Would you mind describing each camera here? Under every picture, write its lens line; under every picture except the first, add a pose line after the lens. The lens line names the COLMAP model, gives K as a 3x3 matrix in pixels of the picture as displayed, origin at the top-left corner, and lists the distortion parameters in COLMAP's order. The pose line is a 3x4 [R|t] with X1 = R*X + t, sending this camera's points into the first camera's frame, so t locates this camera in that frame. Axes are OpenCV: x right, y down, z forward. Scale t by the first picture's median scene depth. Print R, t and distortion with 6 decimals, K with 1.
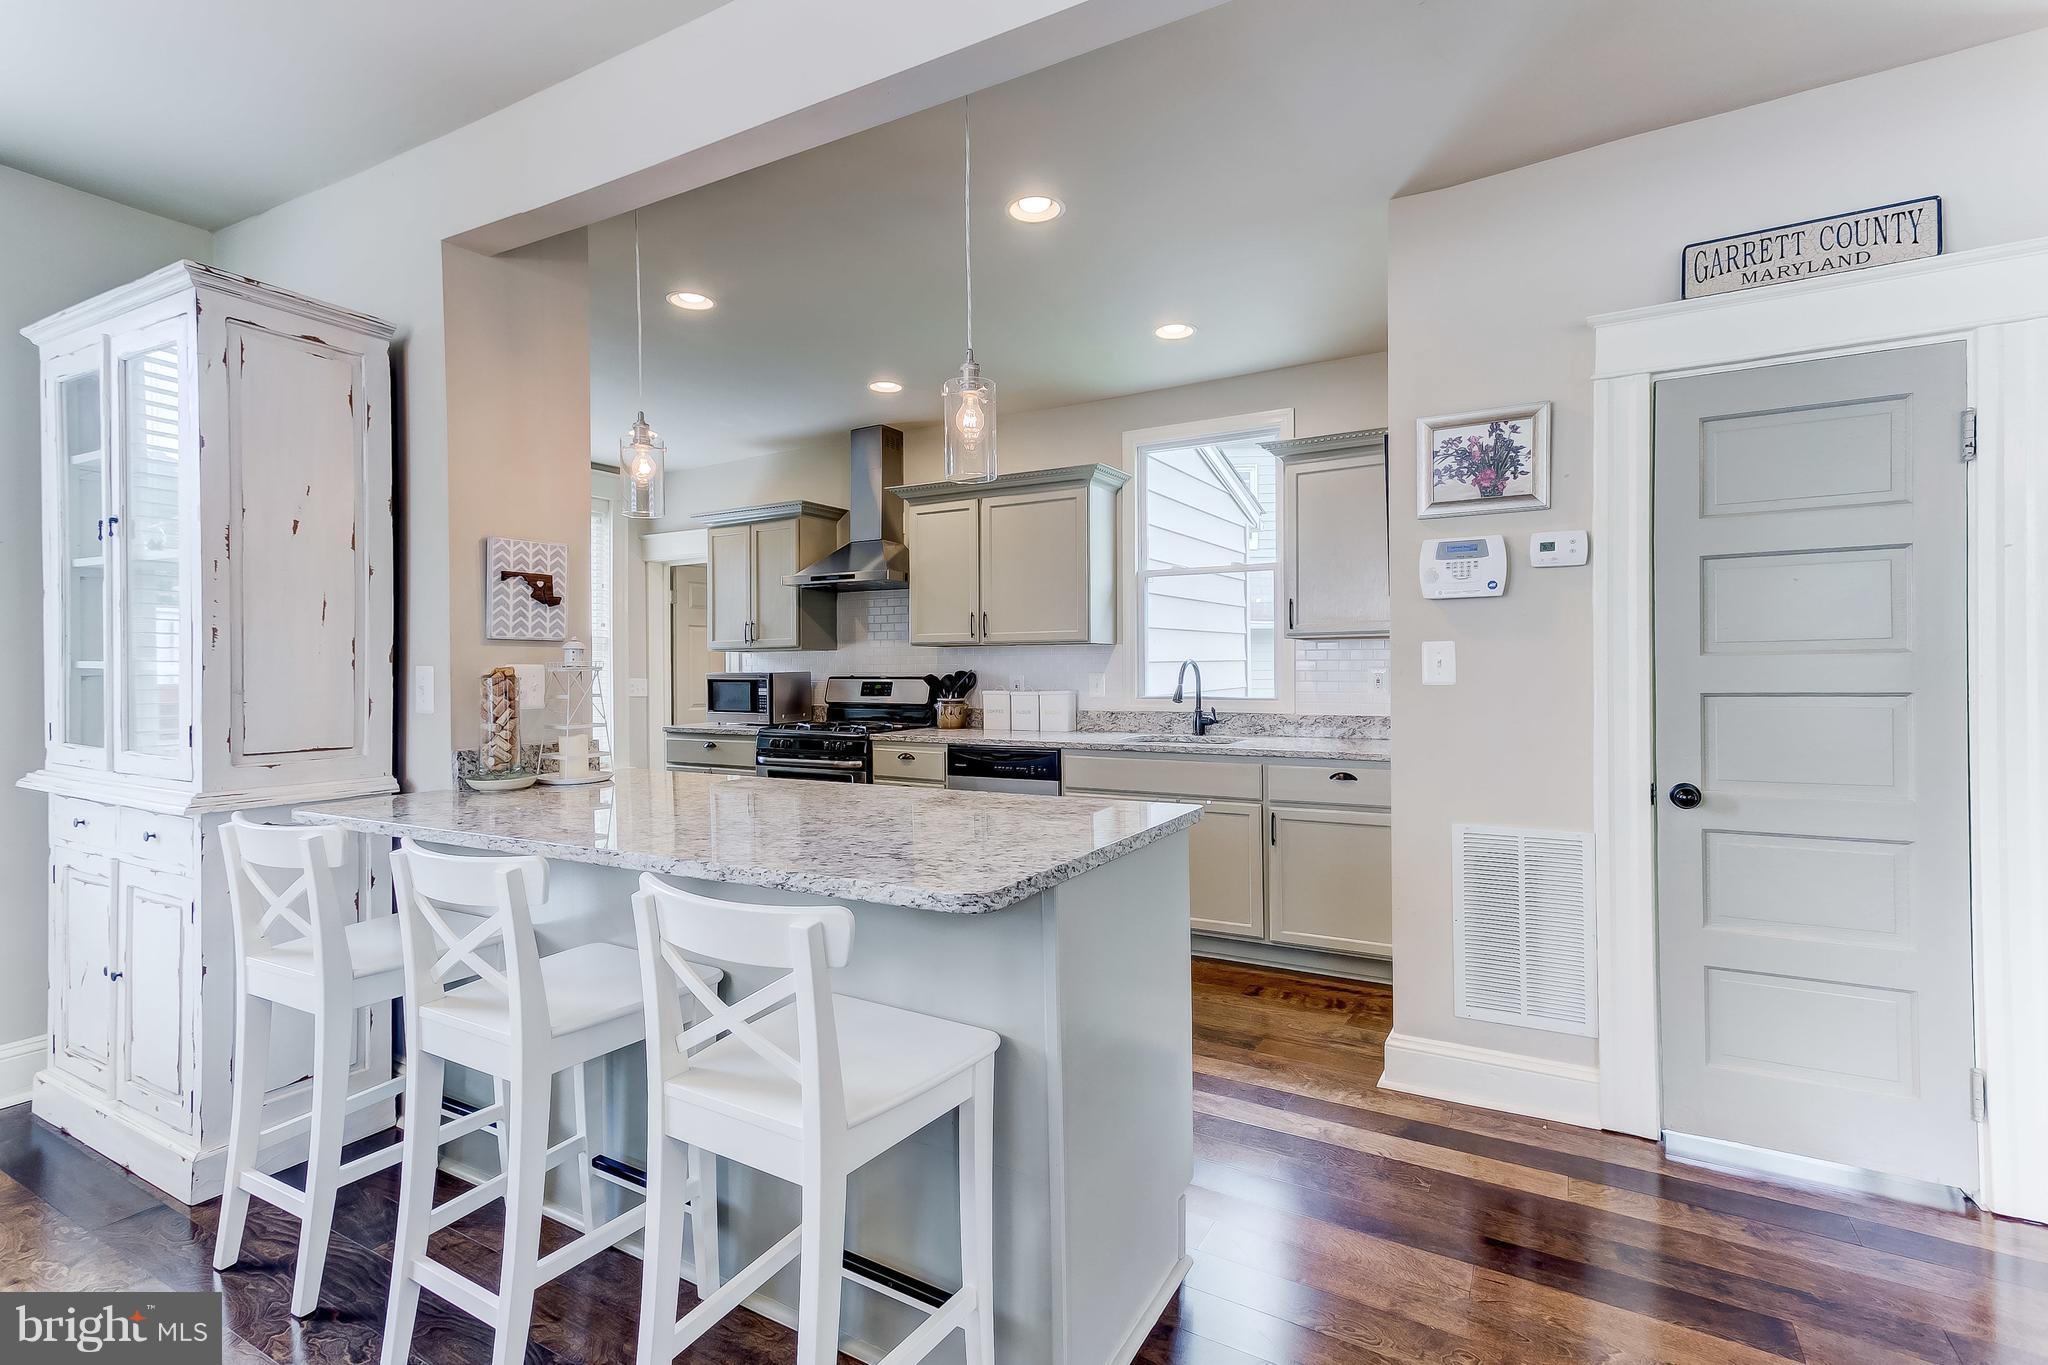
lens RADIAL K [[1016.1, 0, 1022.4], [0, 1016.1, 676.5], [0, 0, 1]] dist [-0.000015, 0.018056]
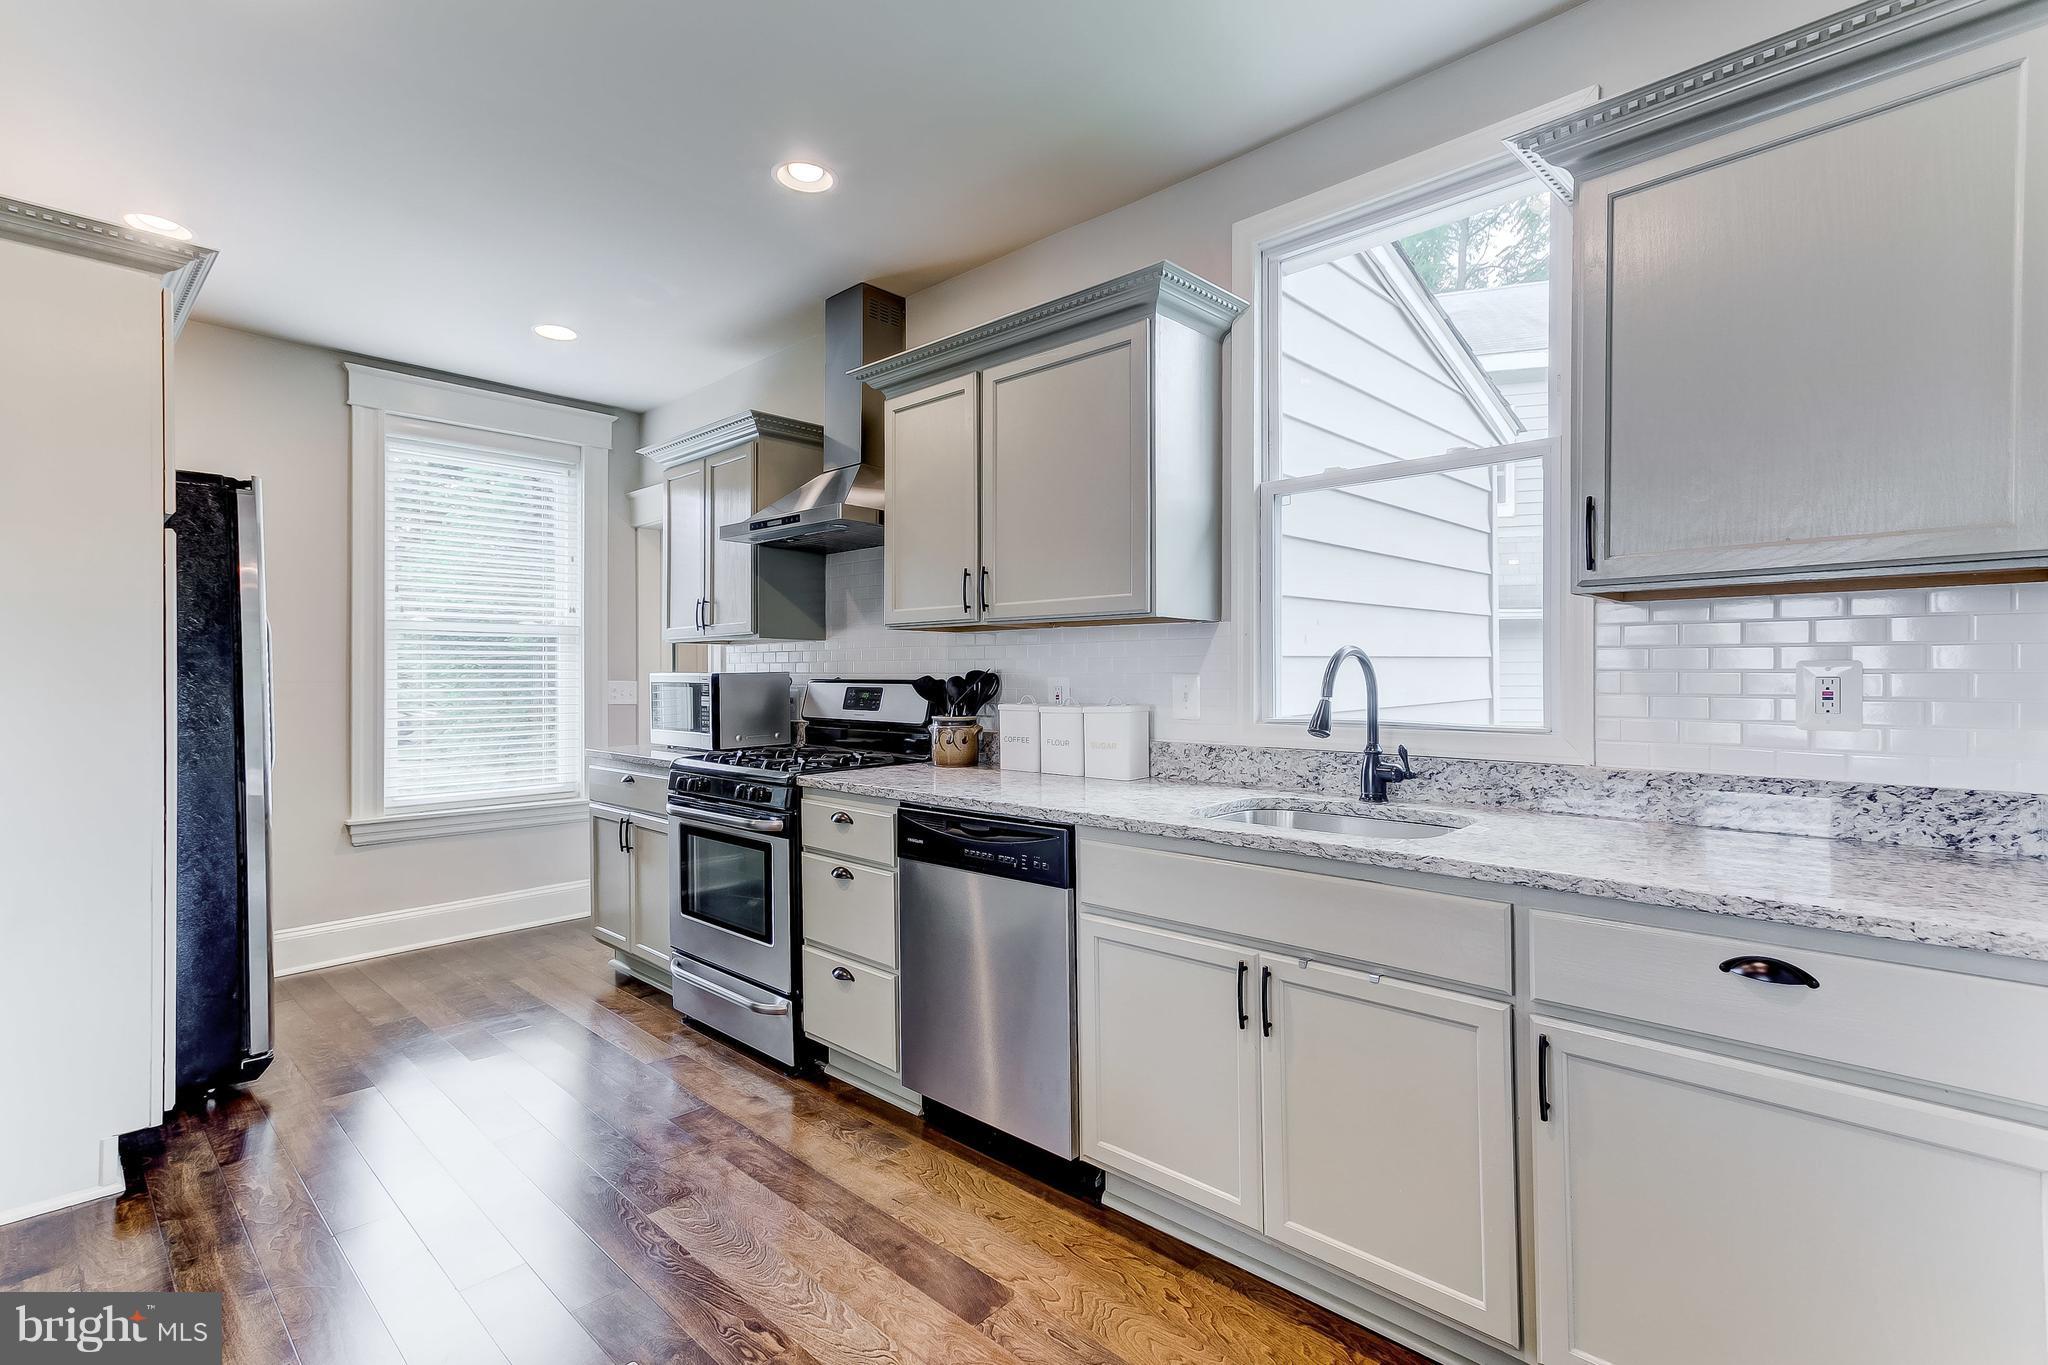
lens RADIAL K [[968.5, 0, 1024.0], [0, 968.5, 682.5], [0, 0, 1]] dist [-0.000341, 0.021328]
pose [[0.971771, 0.003298, -0.235902, 0.119999], [-0.002038, 0.999982, 0.005585, -0.001845], [0.235916, -0.004946, 0.971761, 0.504665]]
